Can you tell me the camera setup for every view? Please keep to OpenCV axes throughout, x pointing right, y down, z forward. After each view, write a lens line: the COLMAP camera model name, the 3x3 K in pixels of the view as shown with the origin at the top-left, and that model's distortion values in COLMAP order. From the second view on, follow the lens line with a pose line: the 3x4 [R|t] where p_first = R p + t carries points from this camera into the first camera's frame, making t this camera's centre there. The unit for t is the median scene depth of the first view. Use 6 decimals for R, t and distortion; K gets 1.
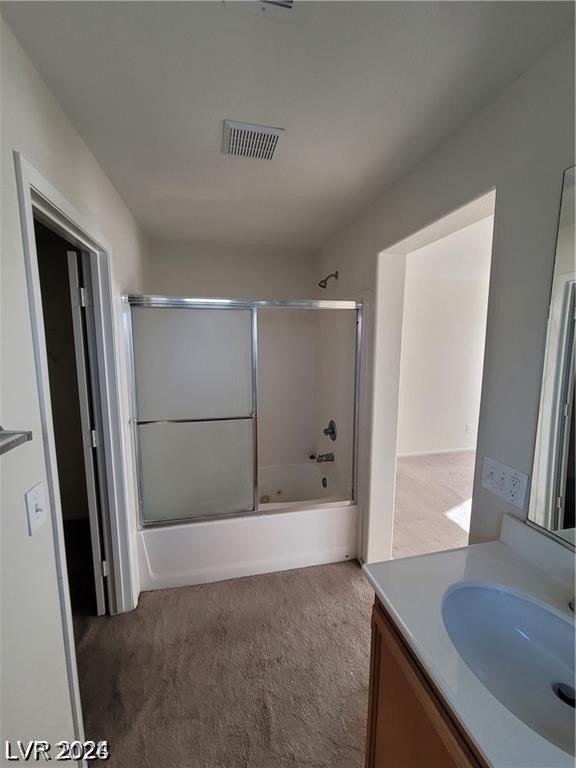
lens RADIAL K [[313.0, 0, 288.8], [0, 313.0, 386.4], [0, 0, 1]] dist [-0.001117, -0.000585]
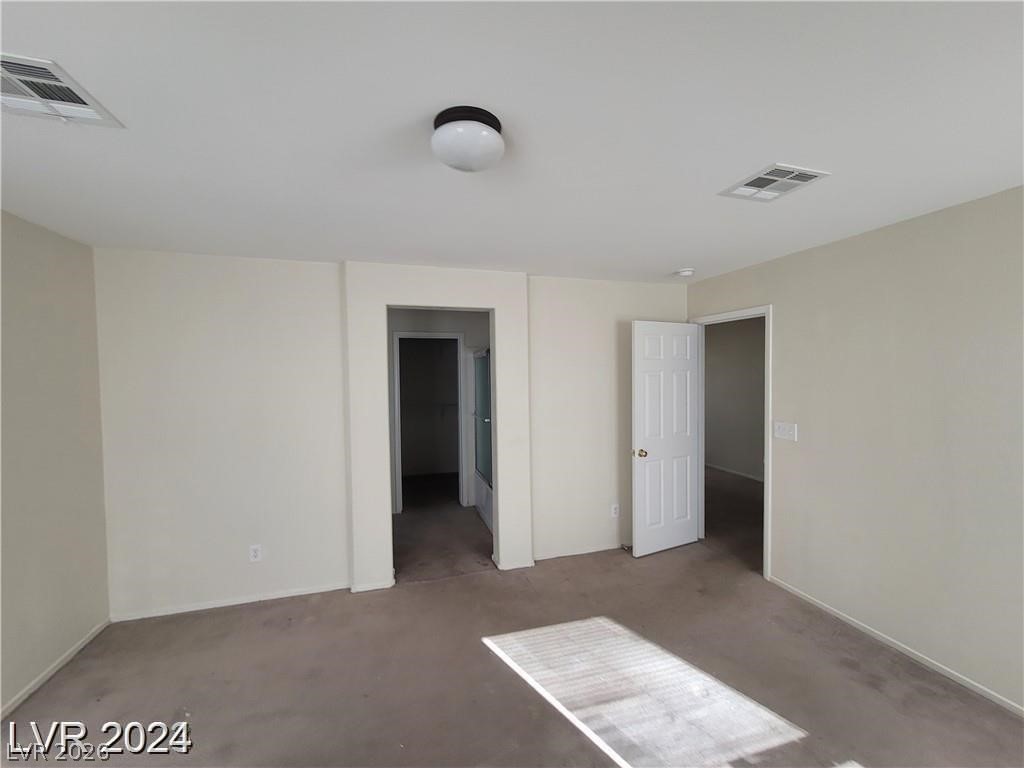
lens RADIAL K [[417.3, 0, 512.0], [0, 417.3, 384.0], [0, 0, 1]] dist [-0.001117, -0.000585]
pose [[0.075817, 0.024983, -0.996809, 1.793279], [-0.122144, 0.992390, 0.015582, -0.132790], [0.989612, 0.120572, 0.078292, 0.848381]]
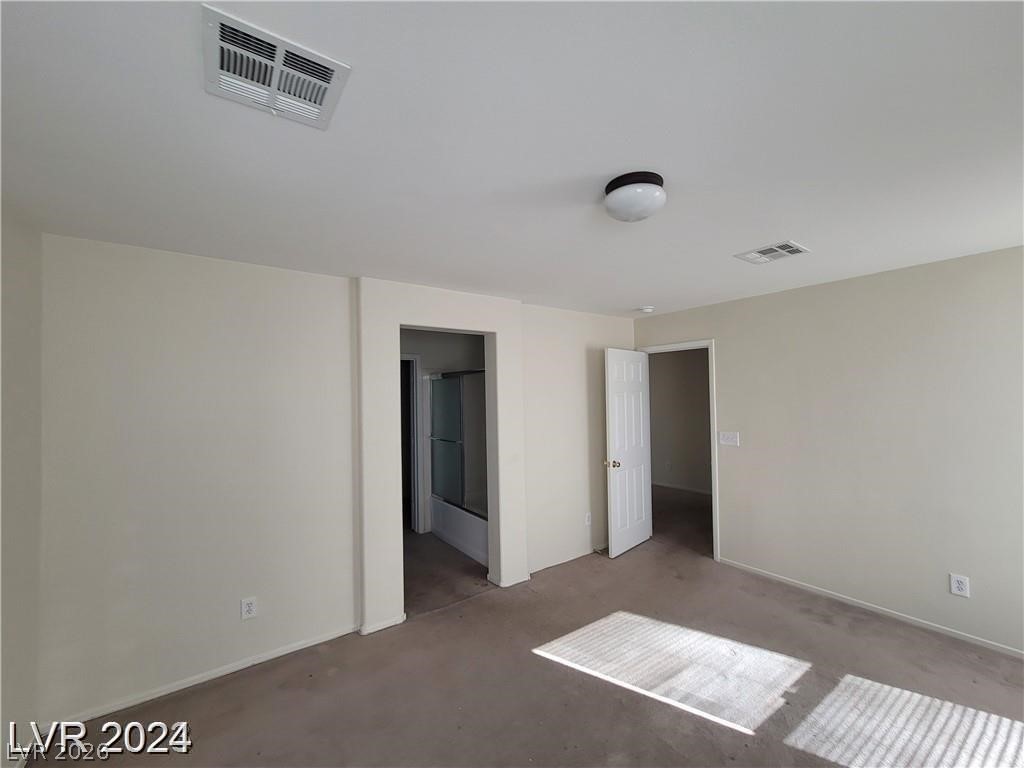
lens RADIAL K [[417.3, 0, 512.0], [0, 417.3, 384.0], [0, 0, 1]] dist [-0.001117, -0.000585]
pose [[0.390667, -0.030643, -0.920022, 1.753339], [-0.105467, 0.991375, -0.077804, -0.064427], [0.914470, 0.127427, 0.384066, 0.355595]]
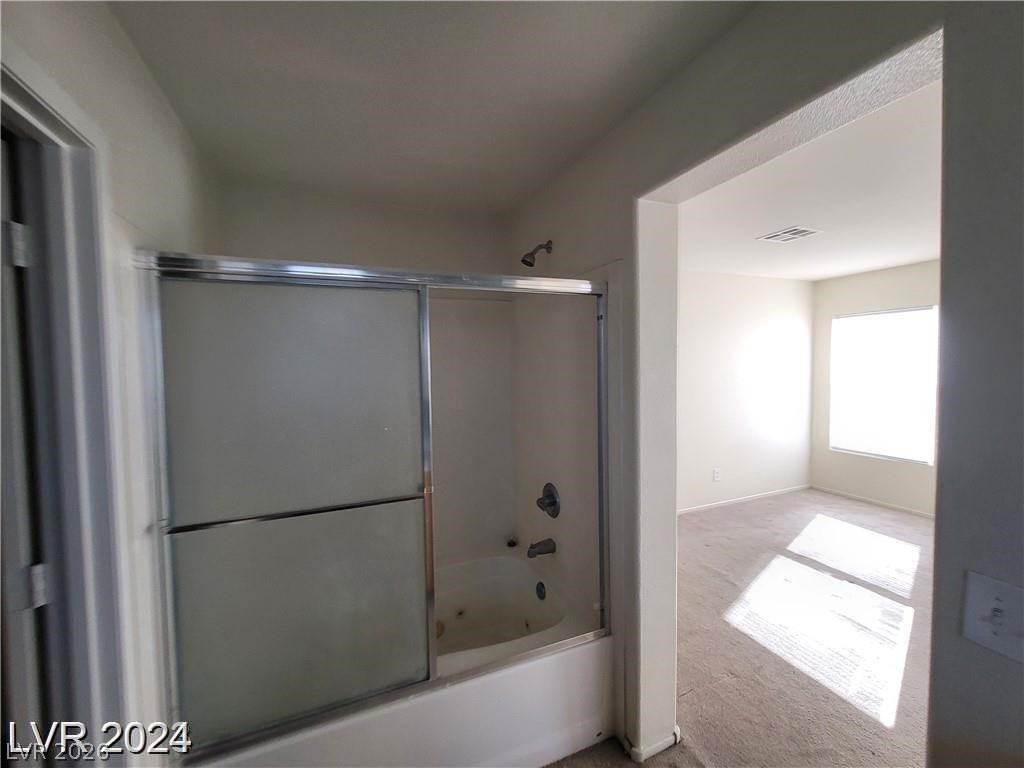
lens RADIAL K [[417.3, 0, 512.0], [0, 417.3, 384.0], [0, 0, 1]] dist [-0.001117, -0.000585]
pose [[0.985613, -0.027147, 0.166823, -0.075208], [0.042241, 0.995259, -0.087608, -0.016297], [-0.163654, 0.093394, 0.982087, 0.256916]]
